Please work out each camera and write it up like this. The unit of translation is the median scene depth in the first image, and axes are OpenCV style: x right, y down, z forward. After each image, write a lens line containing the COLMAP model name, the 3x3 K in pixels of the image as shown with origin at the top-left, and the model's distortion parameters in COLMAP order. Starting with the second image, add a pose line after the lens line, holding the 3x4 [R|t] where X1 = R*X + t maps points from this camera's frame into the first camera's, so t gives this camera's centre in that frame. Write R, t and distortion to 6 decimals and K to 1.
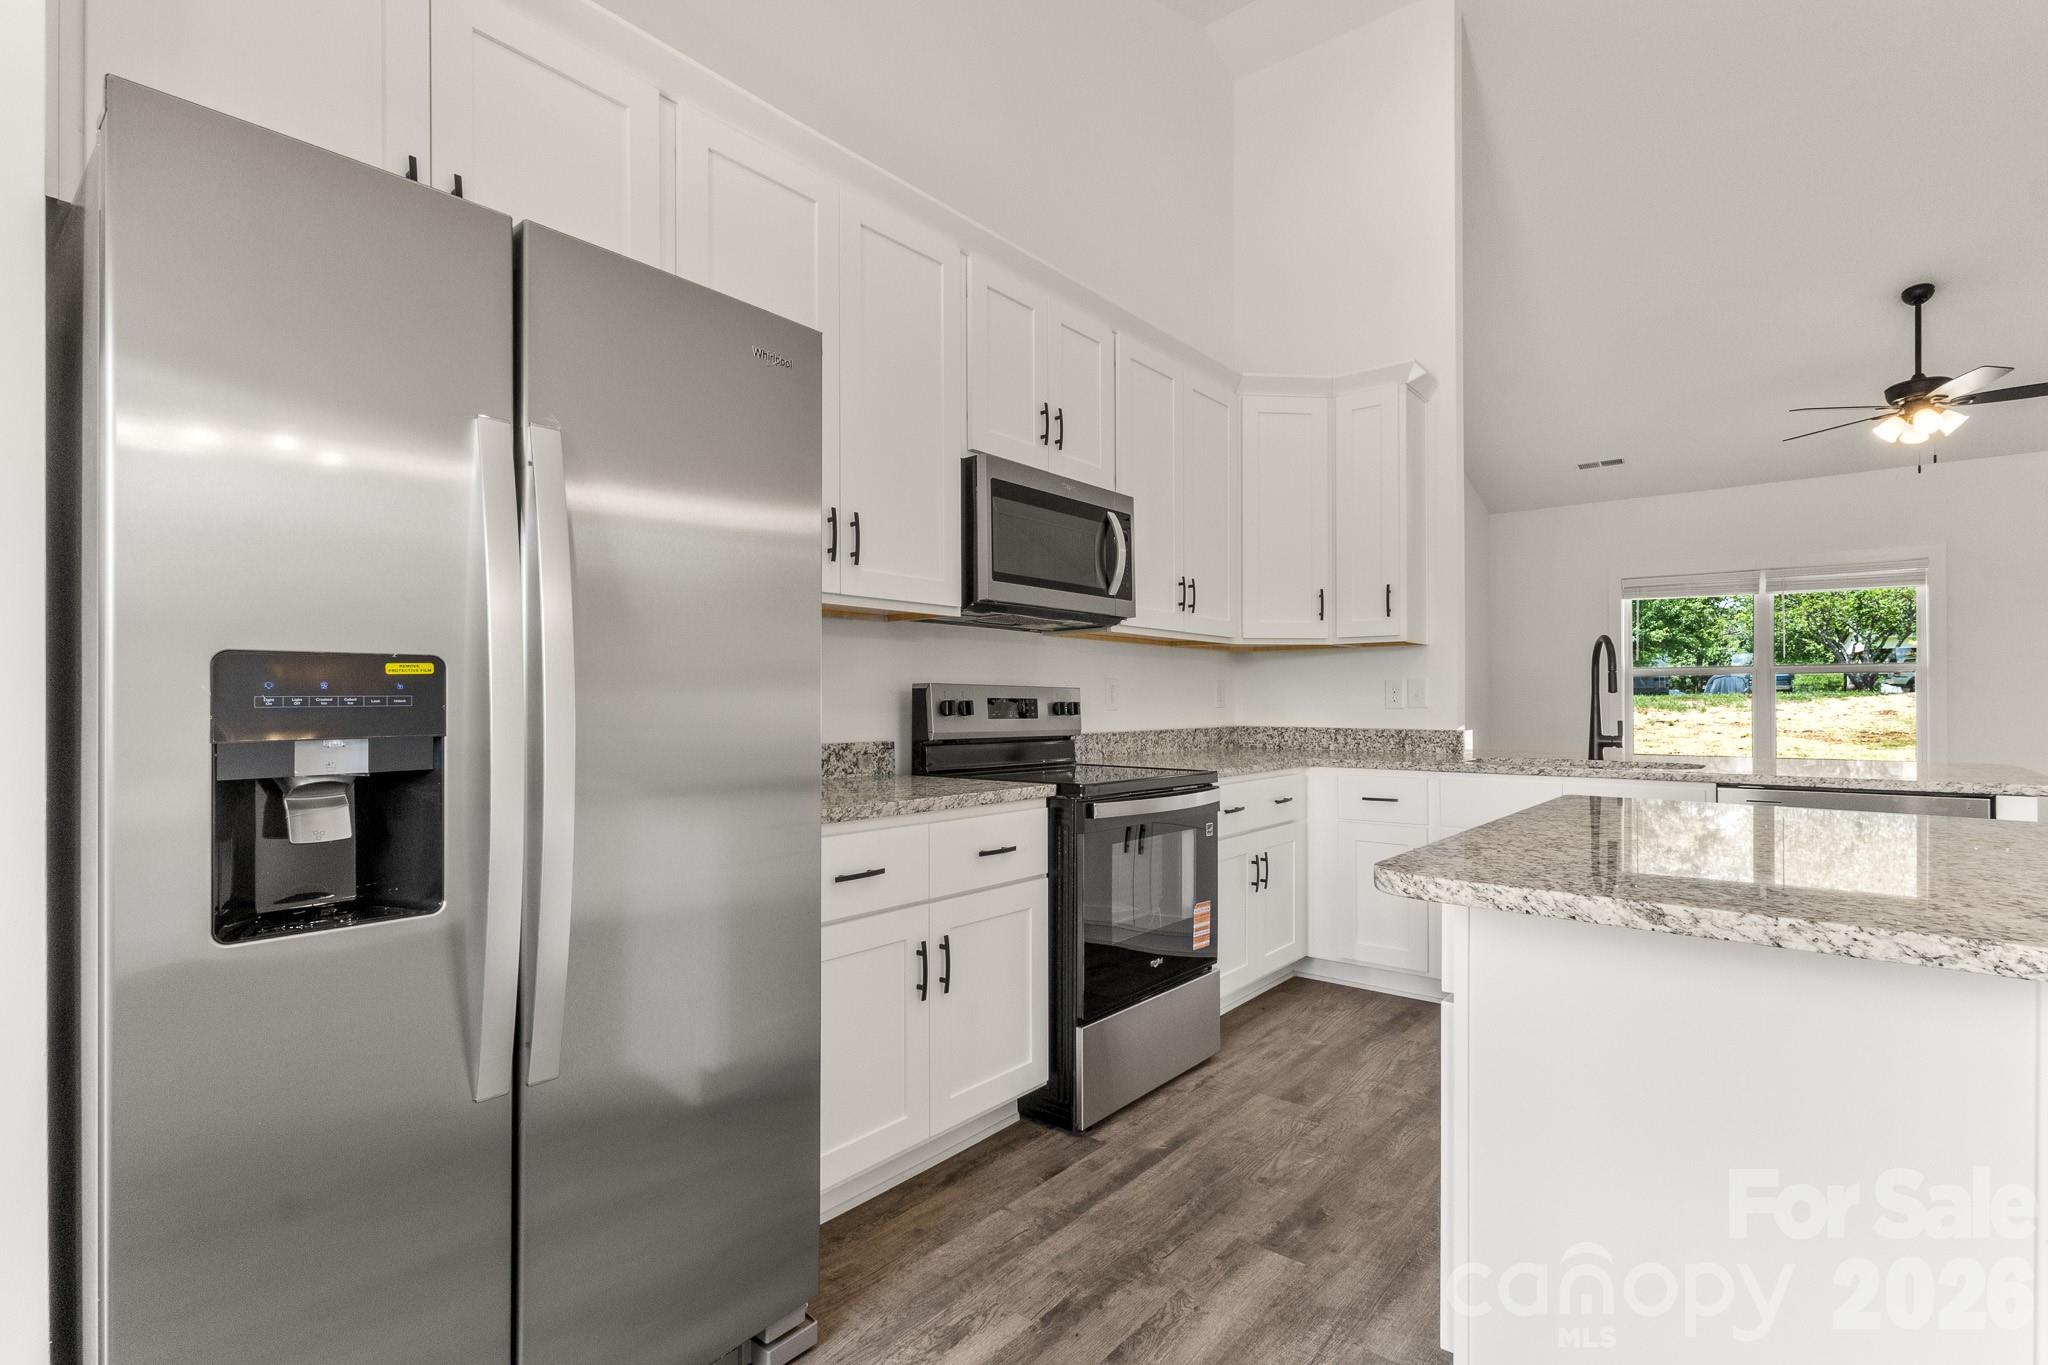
lens RADIAL K [[963.9, 0, 1031.8], [0, 963.9, 691.7], [0, 0, 1]] dist [0.000750, 0.003159]
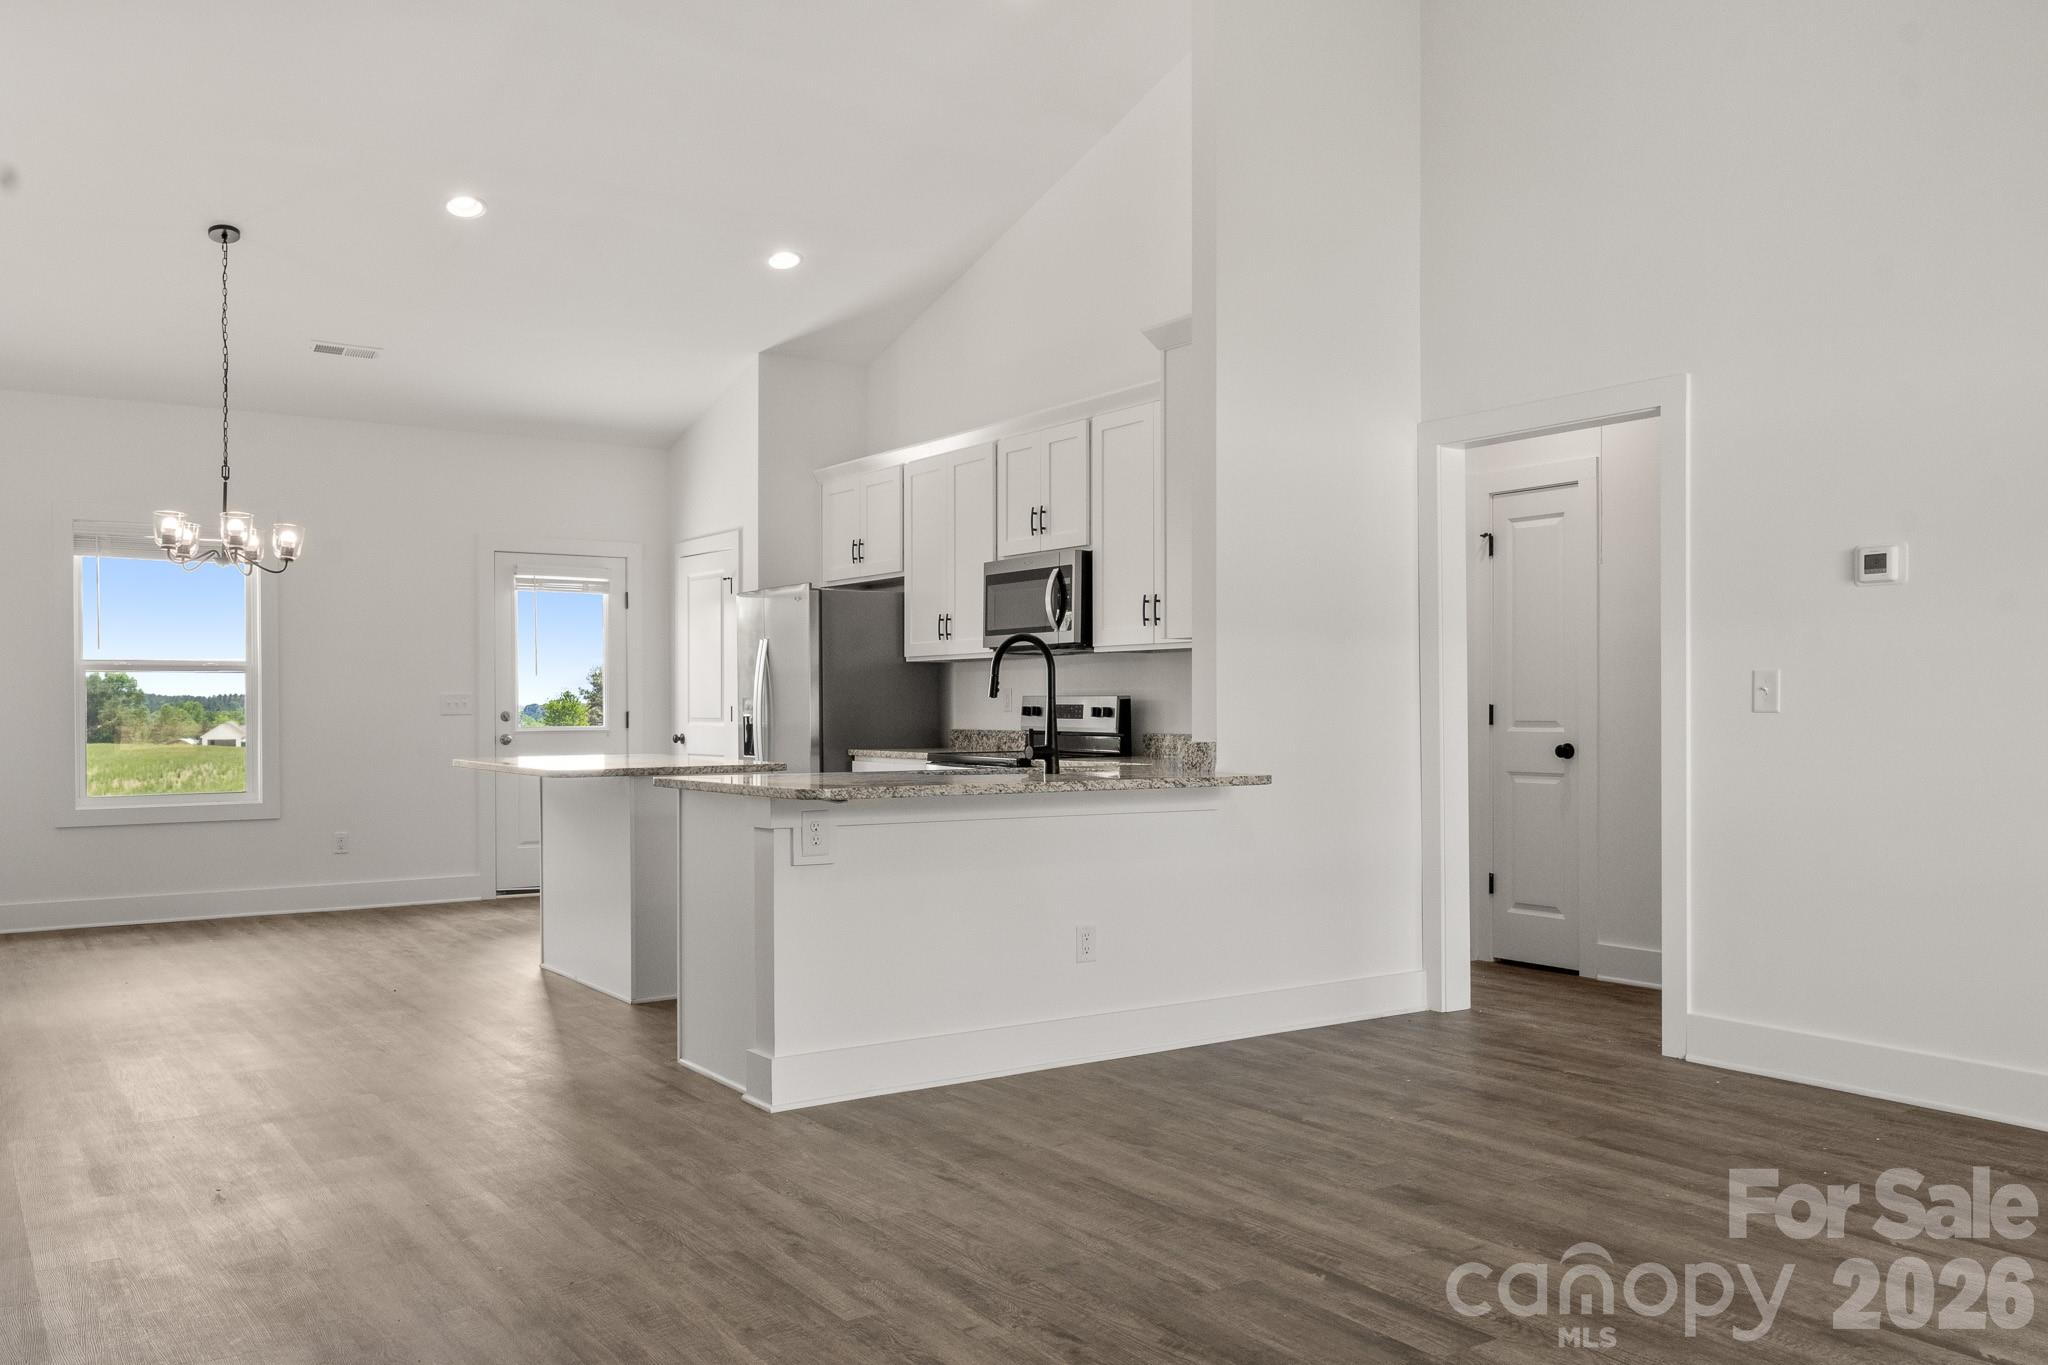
lens RADIAL K [[1636.5, 0, 1027.6], [0, 1636.5, 702.7], [0, 0, 1]] dist [0.003074, -0.001252]
pose [[-0.284649, -0.001868, -0.958630, 2.451854], [0.012754, 0.999902, -0.005735, 0.018080], [0.958547, -0.013859, -0.284597, 1.712260]]
